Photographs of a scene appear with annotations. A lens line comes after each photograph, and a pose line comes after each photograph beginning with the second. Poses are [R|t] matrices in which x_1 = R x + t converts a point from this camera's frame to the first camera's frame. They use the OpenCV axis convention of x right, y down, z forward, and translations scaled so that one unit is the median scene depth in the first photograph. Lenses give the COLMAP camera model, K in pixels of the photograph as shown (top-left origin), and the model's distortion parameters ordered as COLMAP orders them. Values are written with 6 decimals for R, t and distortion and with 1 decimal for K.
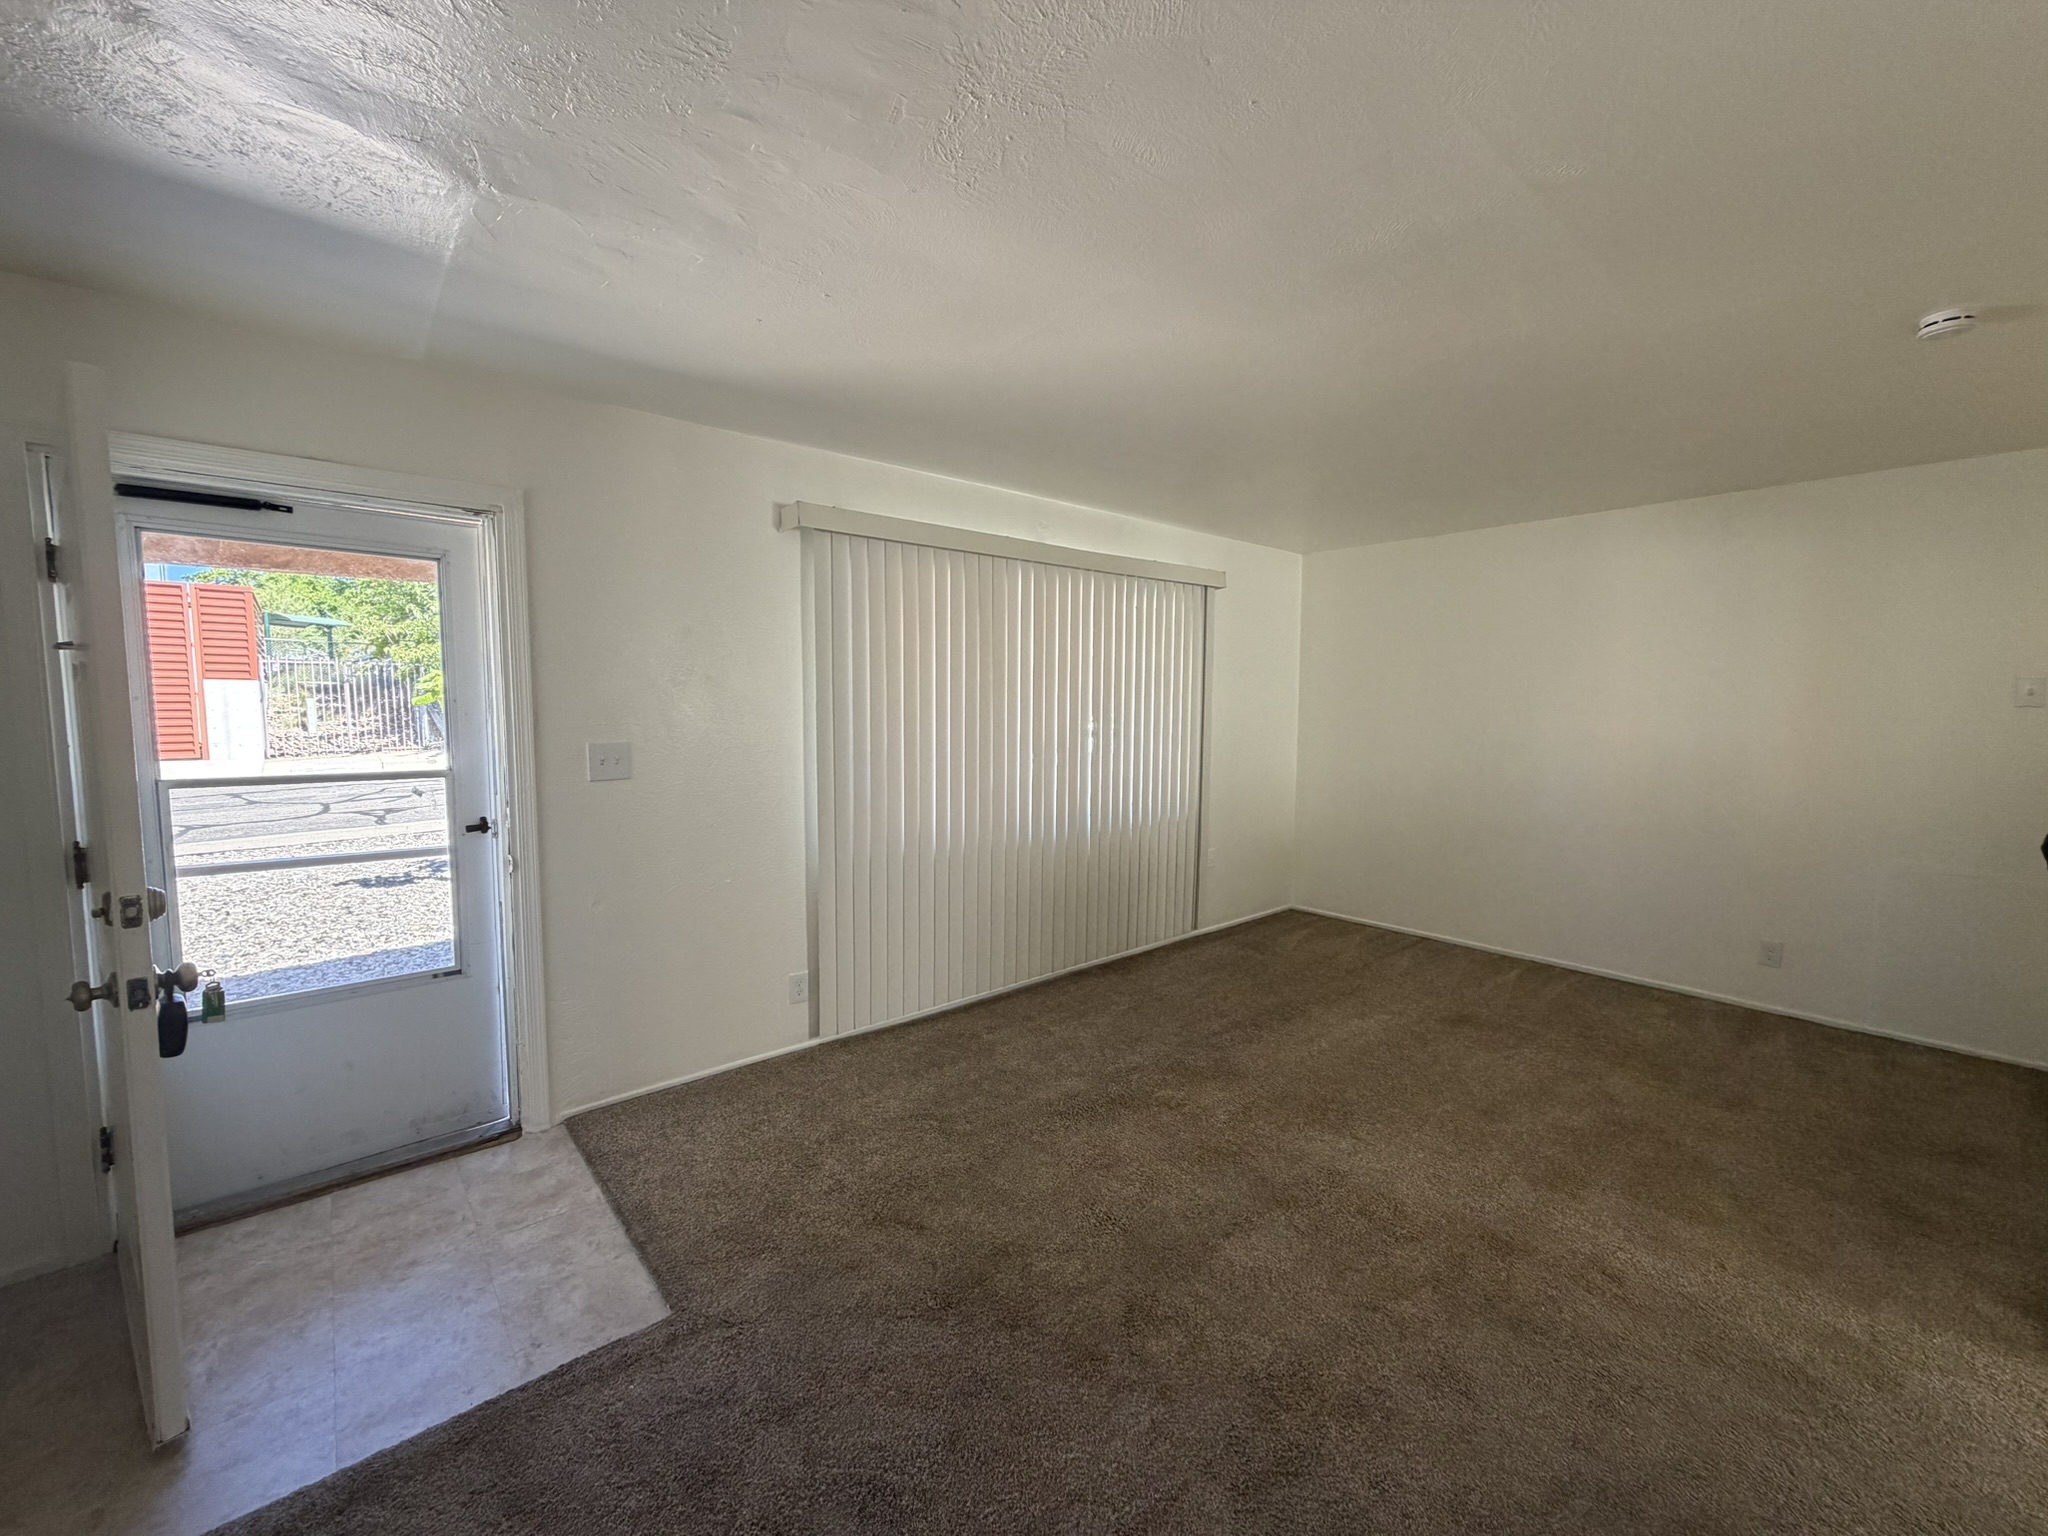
lens RADIAL K [[818.2, 0, 1021.0], [0, 818.2, 770.7], [0, 0, 1]] dist [0.000558, -0.000399]
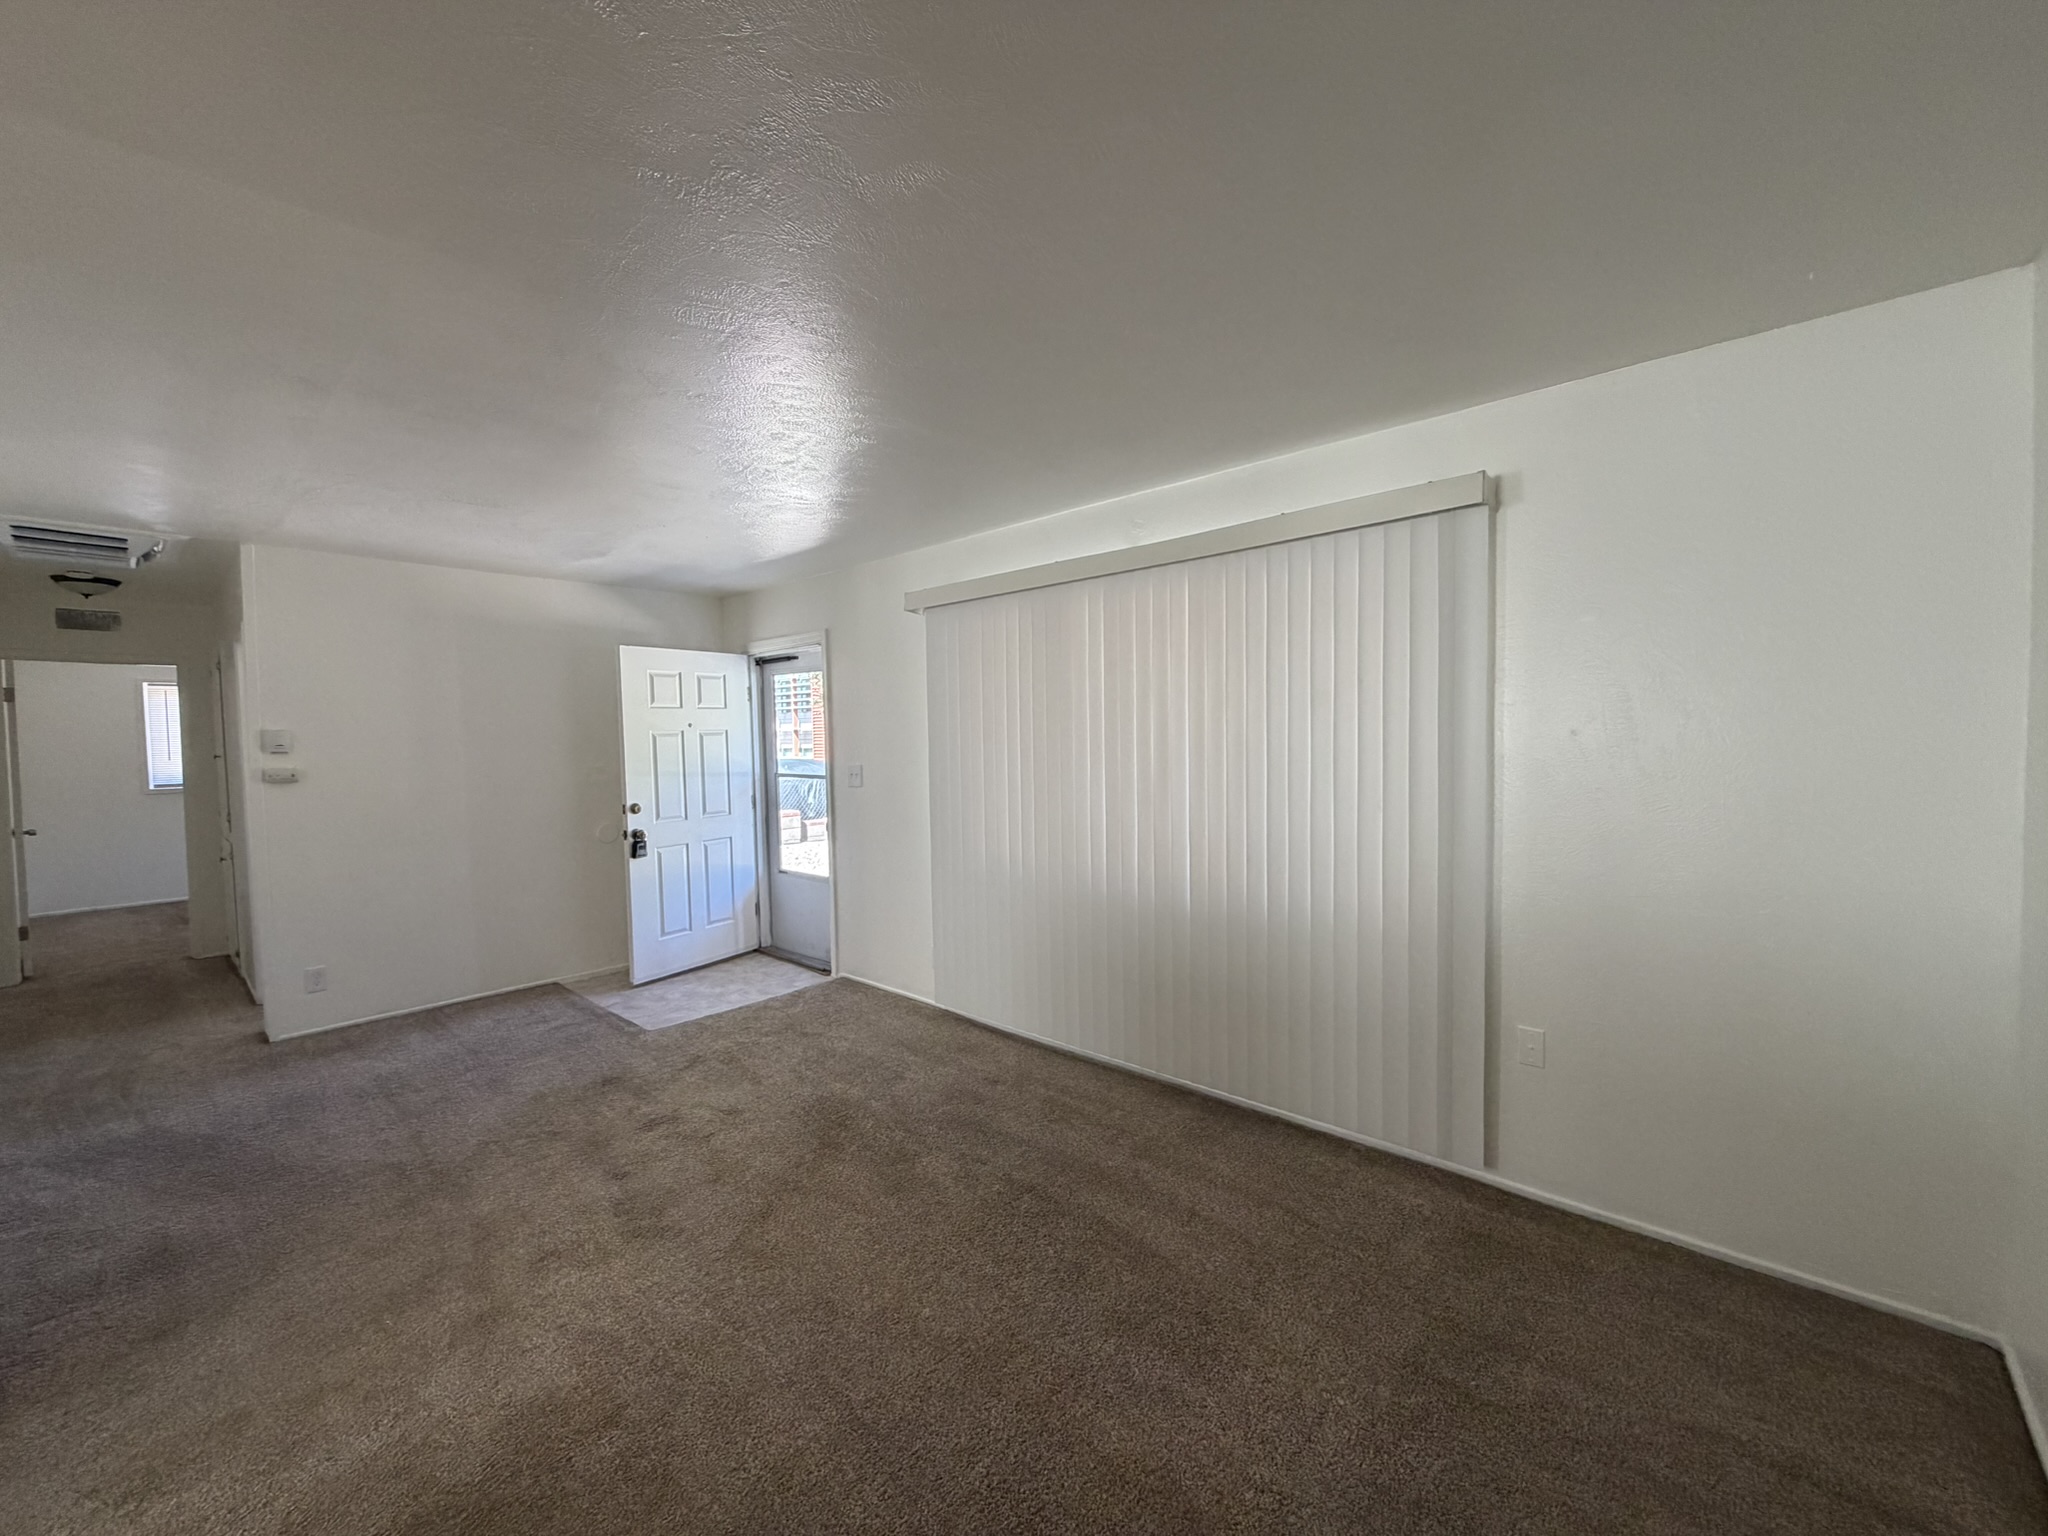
lens RADIAL K [[818.2, 0, 1021.0], [0, 818.2, 770.7], [0, 0, 1]] dist [0.000558, -0.000399]
pose [[0.125111, 0.036329, -0.991477, 1.200693], [-0.068287, 0.997275, 0.027924, -0.090147], [0.989790, 0.064211, 0.127250, 1.112049]]
